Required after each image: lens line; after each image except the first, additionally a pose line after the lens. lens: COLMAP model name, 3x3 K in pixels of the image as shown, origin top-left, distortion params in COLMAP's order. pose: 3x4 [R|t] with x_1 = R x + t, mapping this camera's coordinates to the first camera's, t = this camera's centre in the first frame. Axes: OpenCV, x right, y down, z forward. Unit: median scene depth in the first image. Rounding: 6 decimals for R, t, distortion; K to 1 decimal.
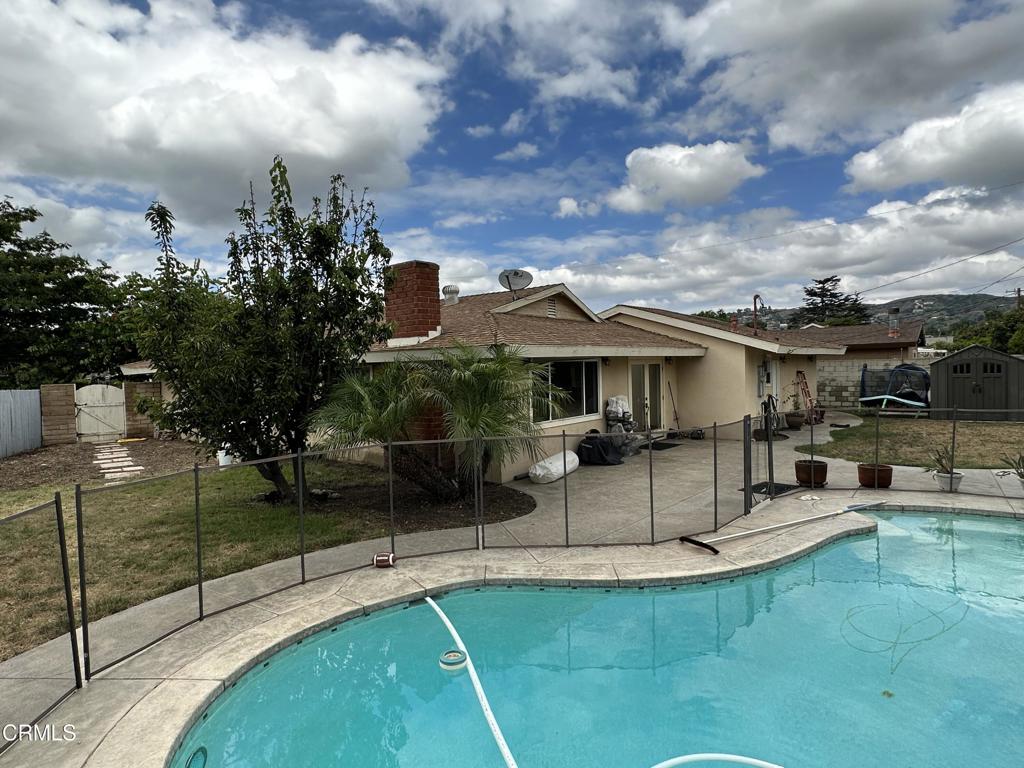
lens RADIAL K [[558.3, 0, 510.5], [0, 558.3, 390.4], [0, 0, 1]] dist [0.001931, -0.002399]
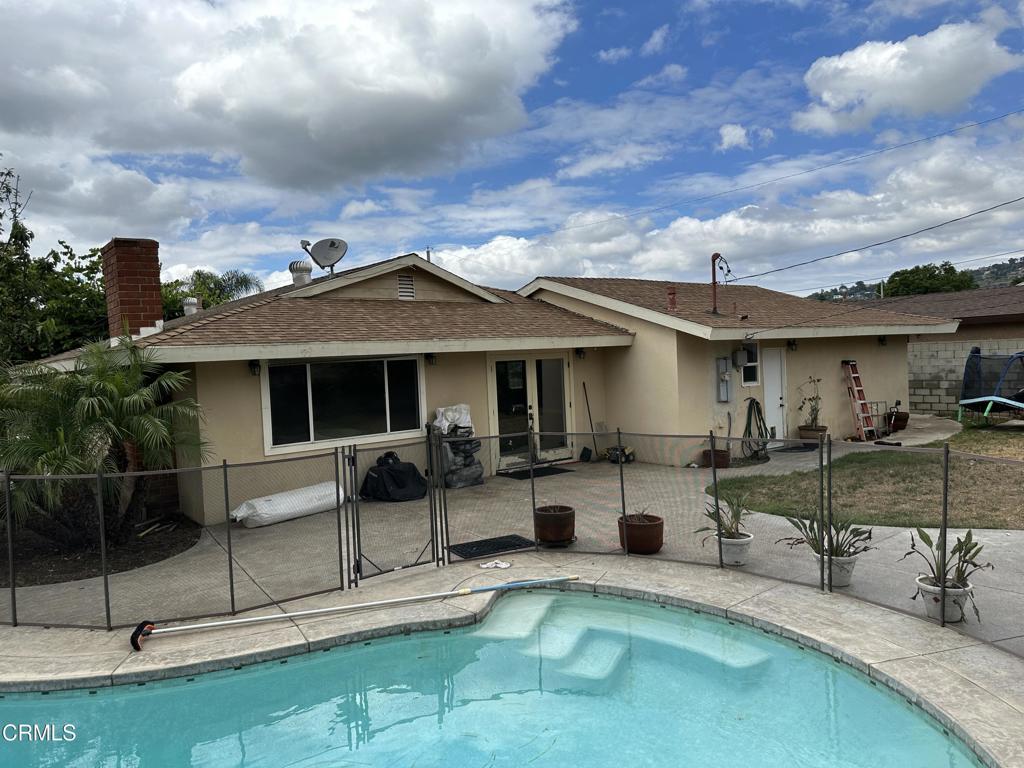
lens RADIAL K [[721.8, 0, 502.7], [0, 721.8, 332.5], [0, 0, 1]] dist [0.045642, -0.057437]
pose [[0.976334, -0.028000, -0.214448, 0.260752], [0.012616, 0.997269, -0.072772, -0.008616], [0.215899, 0.068345, 0.974021, 0.045556]]
